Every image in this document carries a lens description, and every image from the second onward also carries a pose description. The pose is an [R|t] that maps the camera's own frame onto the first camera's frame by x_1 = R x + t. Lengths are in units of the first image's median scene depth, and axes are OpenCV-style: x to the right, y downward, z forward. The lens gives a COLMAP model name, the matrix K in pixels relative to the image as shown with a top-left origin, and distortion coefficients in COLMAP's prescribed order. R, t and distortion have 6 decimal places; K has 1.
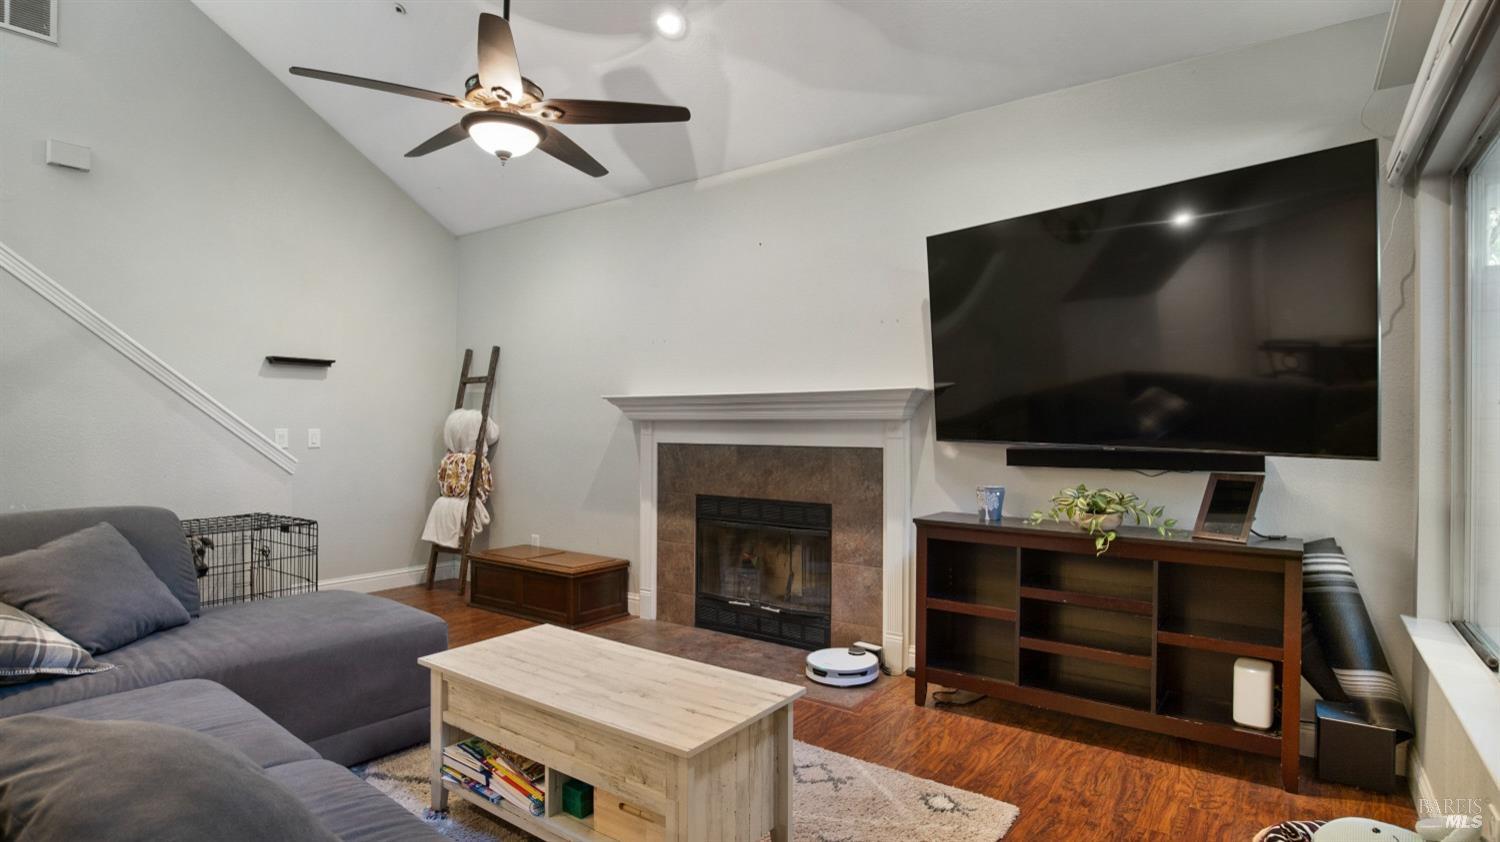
lens RADIAL K [[756.0, 0, 750.0], [0, 756.0, 421.0], [0, 0, 1]] dist [-0.019497, 0.000001]
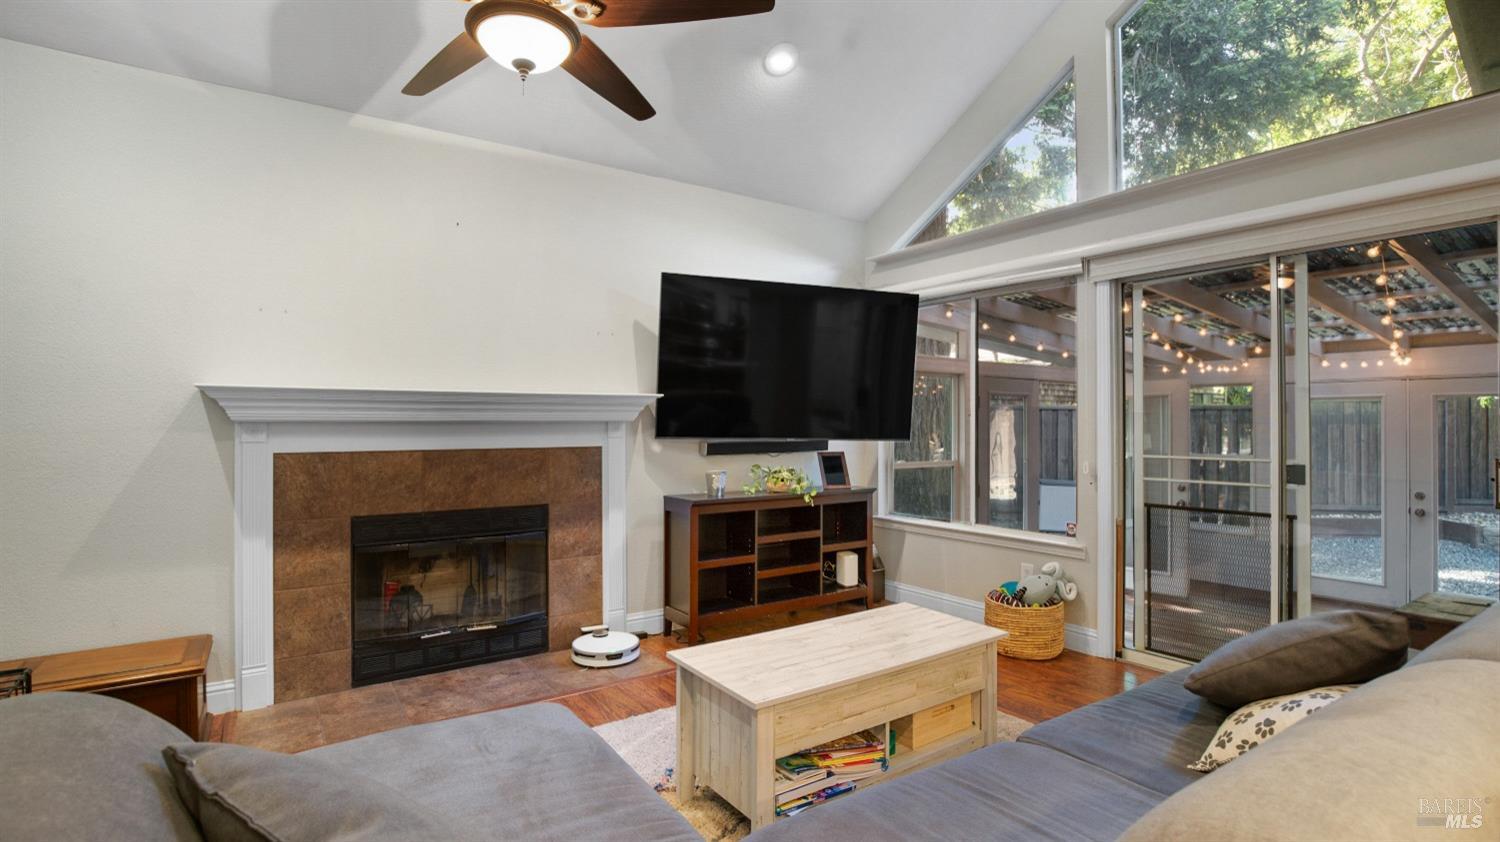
lens RADIAL K [[695.8, 0, 754.8], [0, 695.8, 418.2], [0, 0, 1]] dist [-0.023865, -0.000073]
pose [[0.324393, 0.004219, 0.945913, -0.695105], [-0.002967, 0.999990, -0.003443, -0.003338], [-0.945918, -0.001689, 0.324403, 0.437197]]
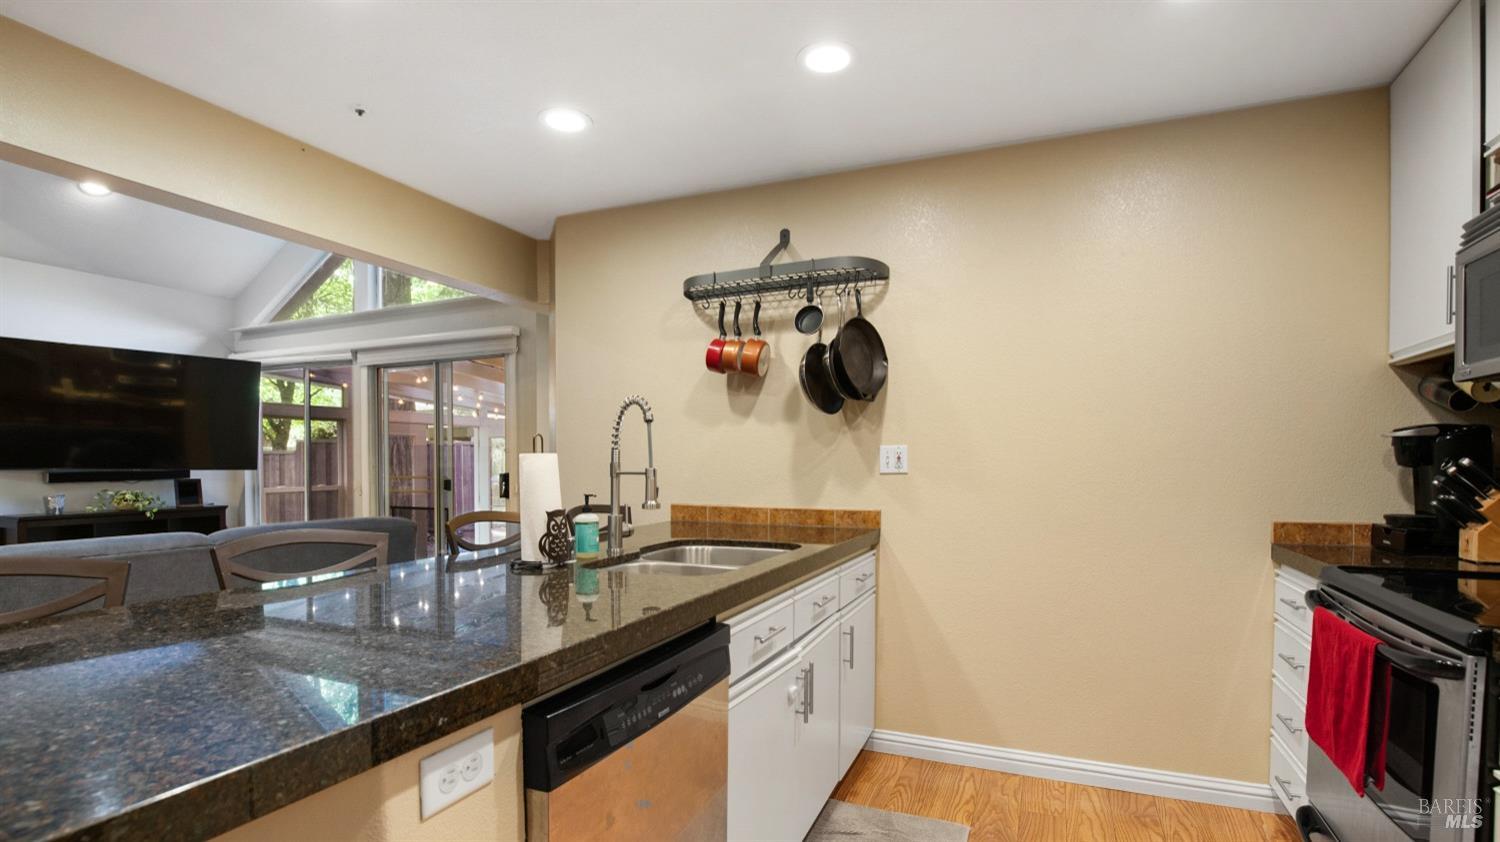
lens RADIAL K [[700.5, 0, 751.3], [0, 700.5, 477.2], [0, 0, 1]] dist [-0.016073, 0.000225]
pose [[-0.212771, -0.028316, 0.976692, -1.284836], [0.000860, 0.999574, 0.029167, 0.001587], [-0.977102, 0.007046, -0.212656, -0.183051]]
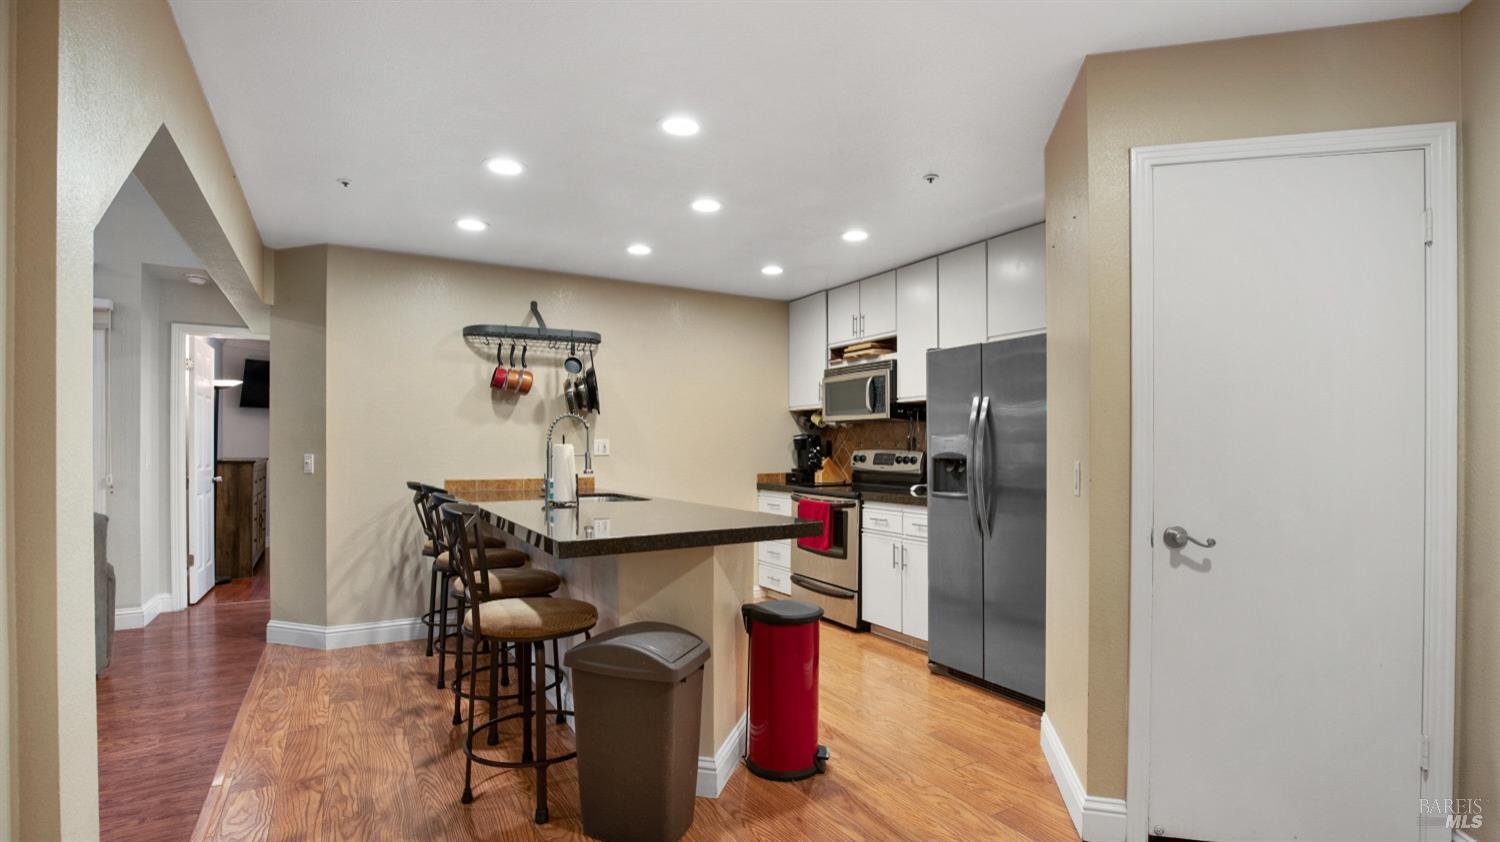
lens RADIAL K [[706.2, 0, 753.9], [0, 706.2, 445.1], [0, 0, 1]] dist [-0.024186, -0.000044]
pose [[-0.918128, -0.002038, 0.396278, -1.363971], [-0.002278, 0.999997, -0.000133, -0.000455], [-0.396276, -0.001025, -0.918131, 0.586600]]
